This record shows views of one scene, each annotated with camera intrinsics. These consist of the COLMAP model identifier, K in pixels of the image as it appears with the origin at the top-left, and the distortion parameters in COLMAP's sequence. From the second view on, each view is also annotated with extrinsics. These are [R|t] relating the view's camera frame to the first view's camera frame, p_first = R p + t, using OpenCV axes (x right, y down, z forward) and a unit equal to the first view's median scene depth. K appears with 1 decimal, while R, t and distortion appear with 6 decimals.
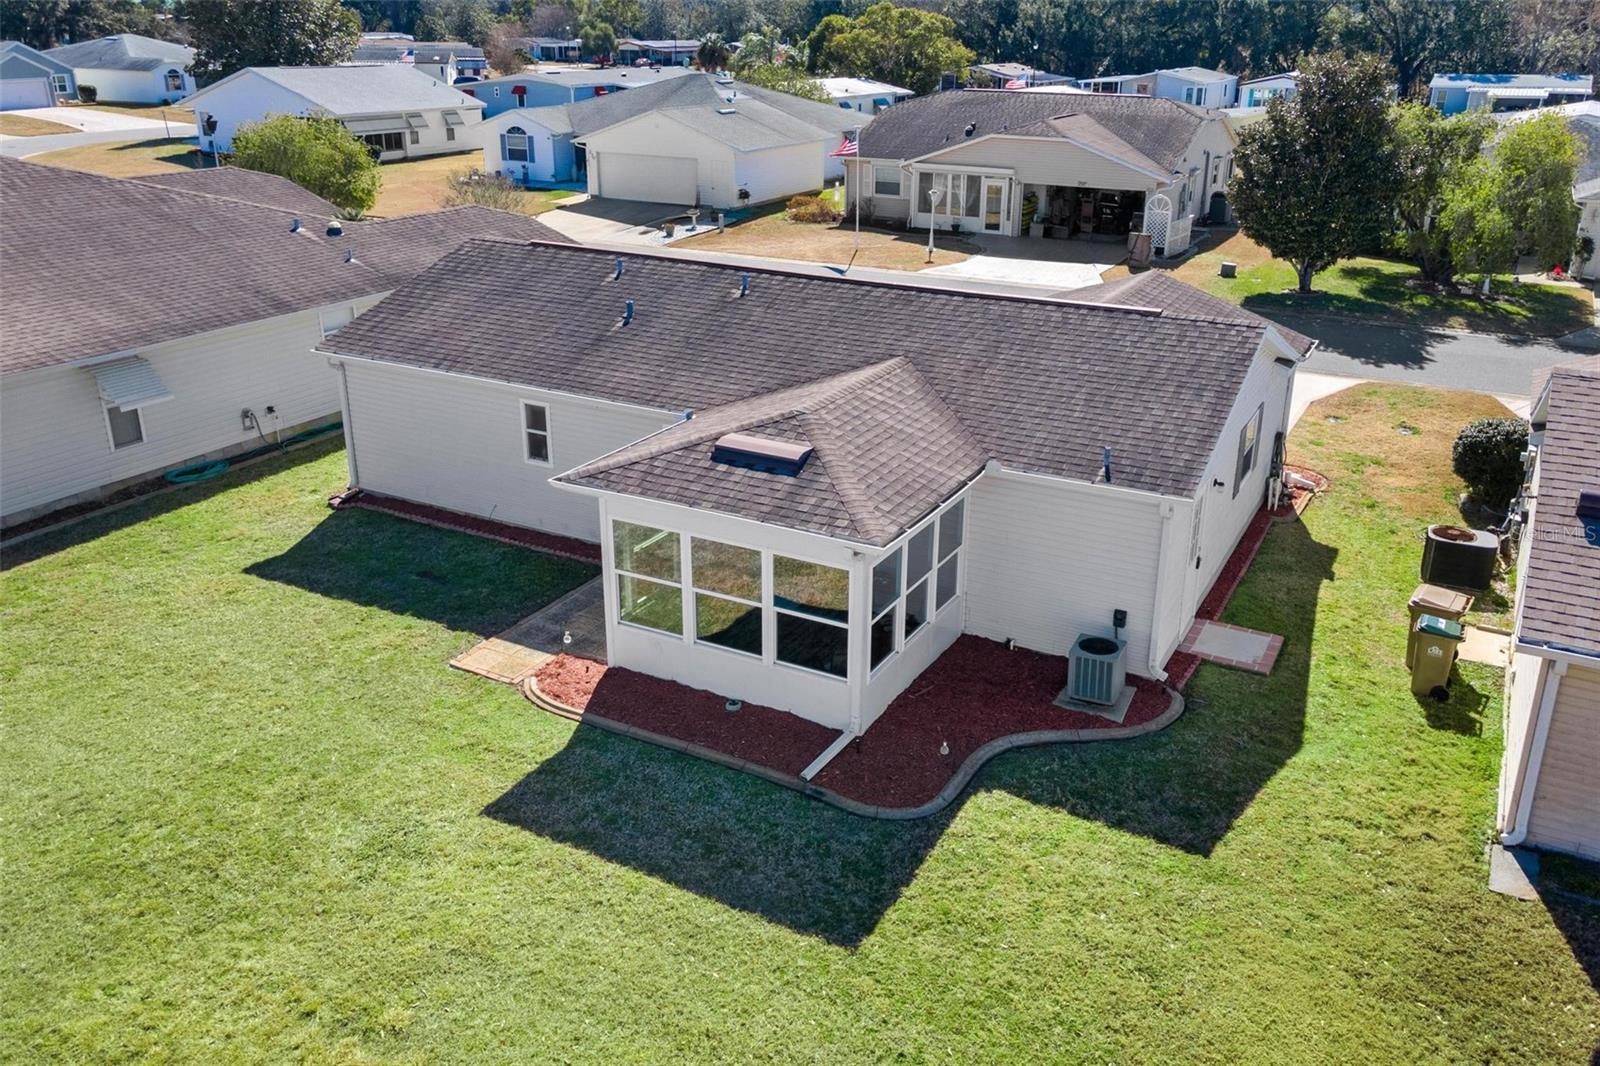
lens RADIAL K [[1296.2, 0, 848.9], [0, 1296.2, 477.2], [0, 0, 1]] dist [0.033616, 0.003208]
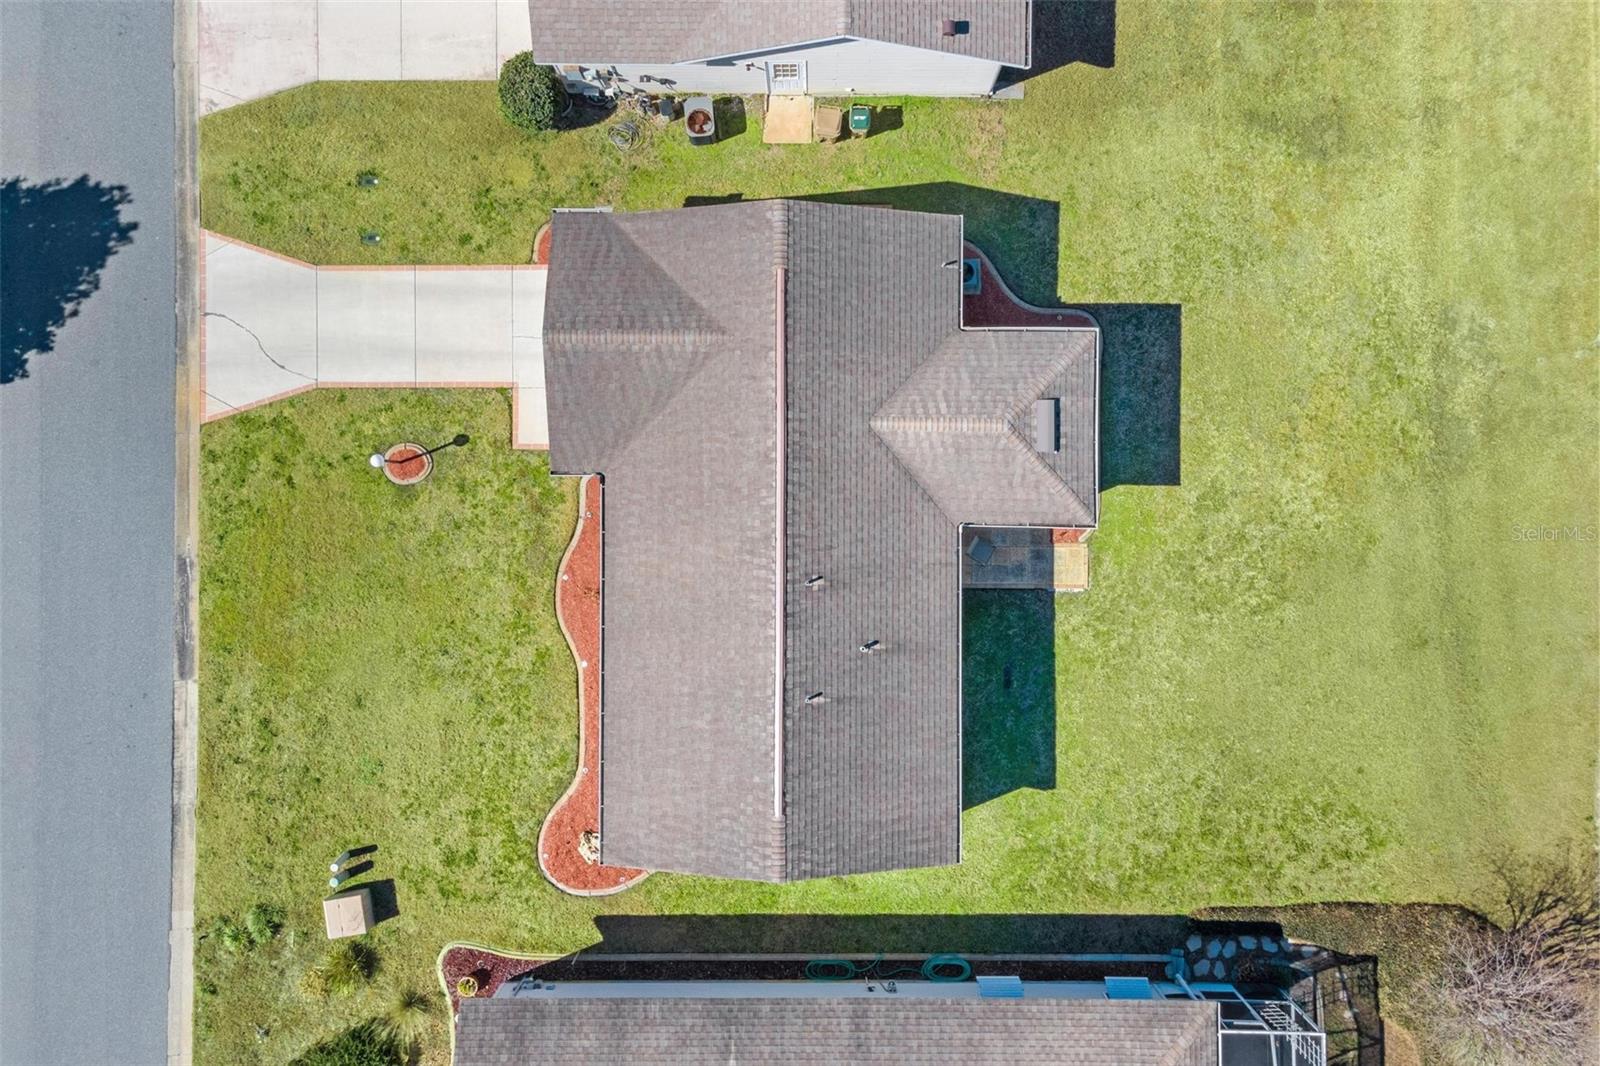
lens RADIAL K [[1194.4, 0, 815.1], [0, 1194.4, 488.1], [0, 0, 1]] dist [0.020280, 0.018449]
pose [[-0.450233, -0.892906, 0.003108, -0.002339], [0.282855, -0.139322, 0.948990, -1.341006], [-0.846926, 0.428145, 0.315291, 0.605344]]
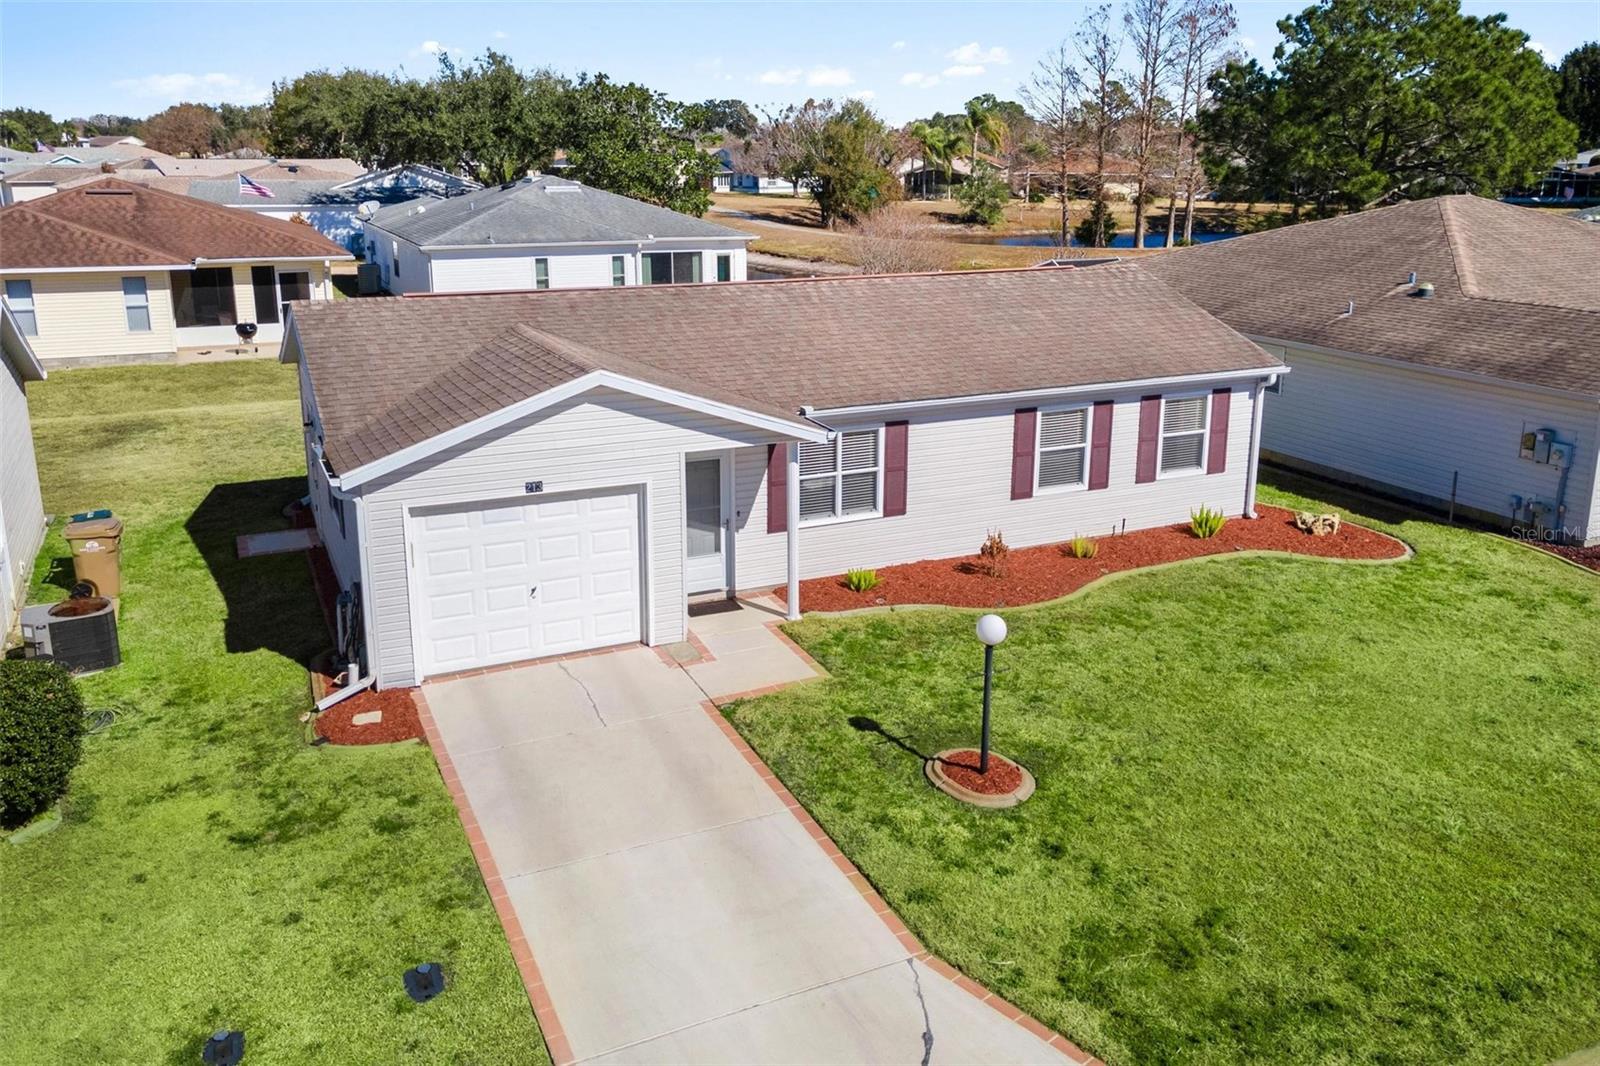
lens RADIAL K [[1340.6, 0, 819.7], [0, 1340.6, 483.7], [0, 0, 1]] dist [0.027145, 0.016991]
pose [[-0.613498, 0.169292, -0.771337, 0.795937], [-0.271306, 0.872114, 0.407199, -0.472523], [0.741629, 0.459084, -0.489110, 1.676513]]
